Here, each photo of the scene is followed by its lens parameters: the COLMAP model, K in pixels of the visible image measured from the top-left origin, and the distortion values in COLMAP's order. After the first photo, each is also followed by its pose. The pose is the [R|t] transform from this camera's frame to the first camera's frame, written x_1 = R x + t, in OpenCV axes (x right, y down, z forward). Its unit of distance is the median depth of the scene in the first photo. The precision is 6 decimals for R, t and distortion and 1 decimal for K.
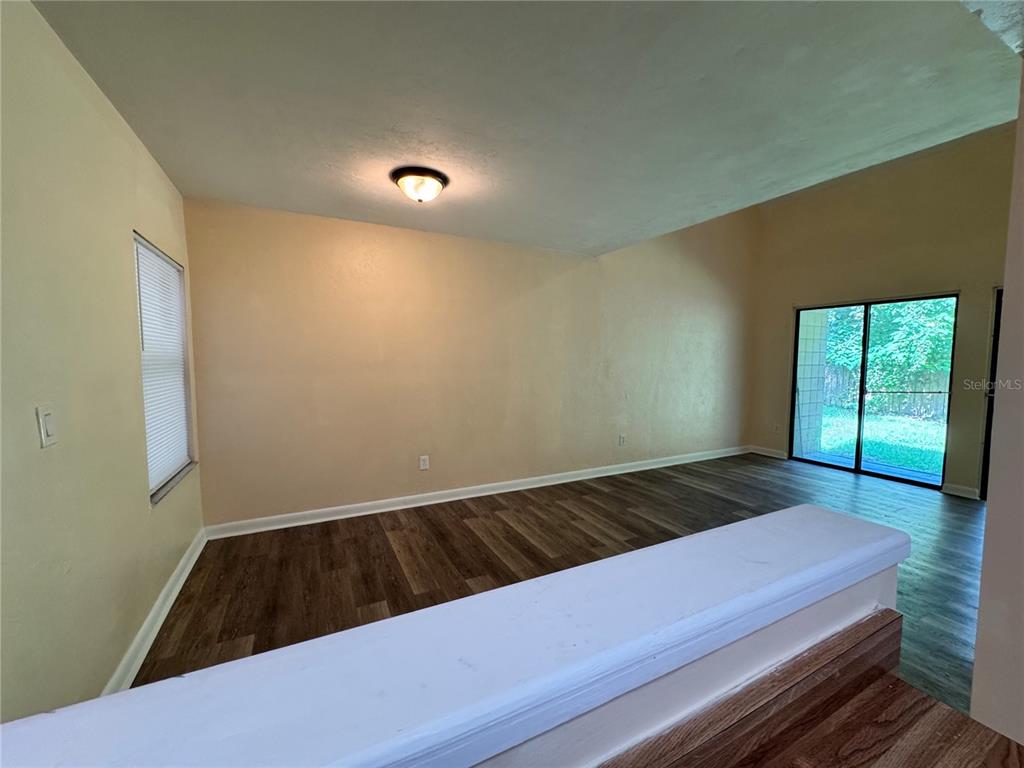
lens RADIAL K [[408.7, 0, 511.8], [0, 408.7, 380.8], [0, 0, 1]] dist [-0.002380, 0.000634]
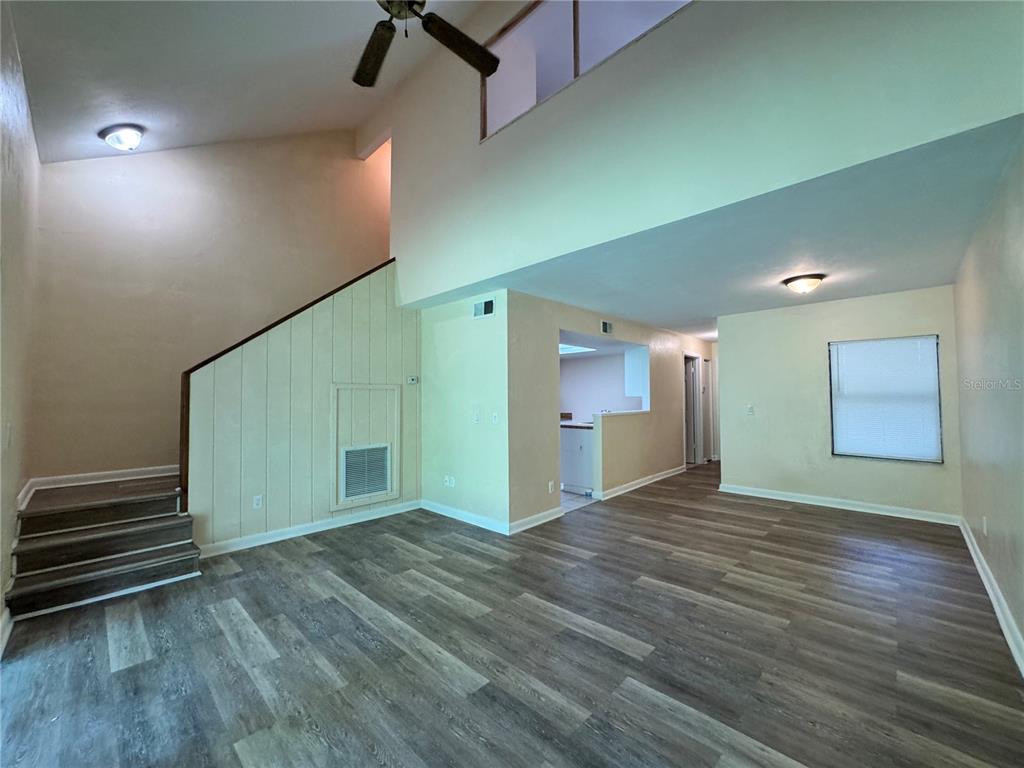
lens RADIAL K [[408.7, 0, 508.5], [0, 408.7, 385.1], [0, 0, 1]] dist [-0.002380, 0.000634]
pose [[-0.945381, -0.004738, -0.325933, 0.907409], [-0.012337, 0.999698, 0.021252, -0.073995], [0.325734, 0.024112, -0.945154, 1.433733]]
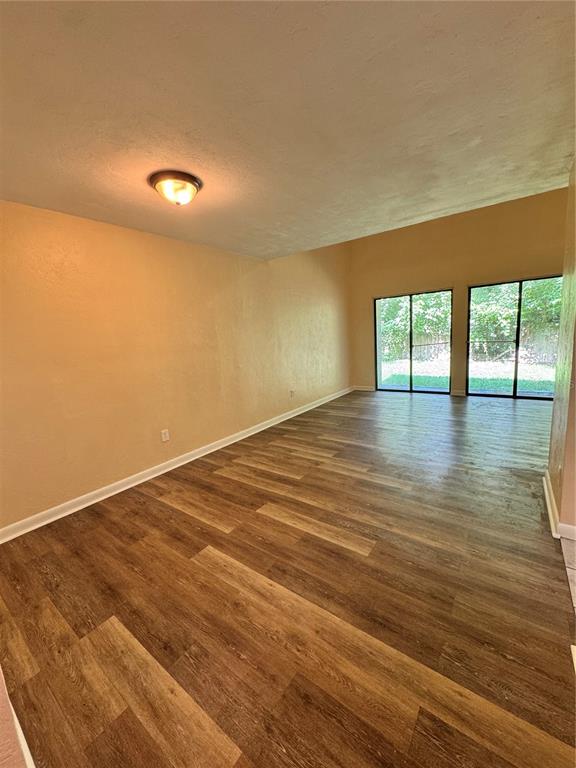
lens RADIAL K [[306.5, 0, 286.6], [0, 306.5, 380.9], [0, 0, 1]] dist [-0.002380, 0.000634]
pose [[0.892821, -0.129198, 0.431485, -0.262324], [0.094726, 0.990412, 0.100550, -0.010343], [-0.440339, -0.048900, 0.896499, 0.063445]]
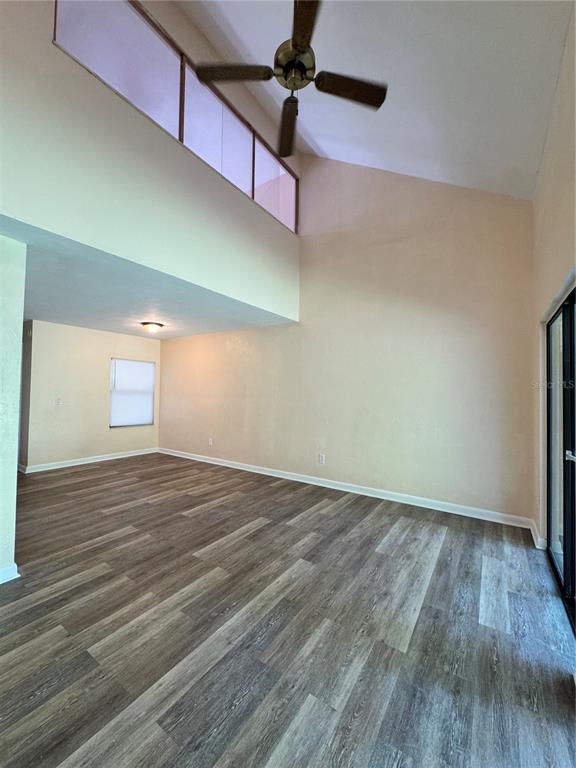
lens RADIAL K [[306.5, 0, 288.0], [0, 306.5, 382.7], [0, 0, 1]] dist [-0.002380, 0.000634]
pose [[0.488877, -0.021431, -0.872089, 1.341834], [-0.063212, 0.996200, -0.059916, -0.031046], [0.870059, 0.084418, 0.485665, 0.561502]]
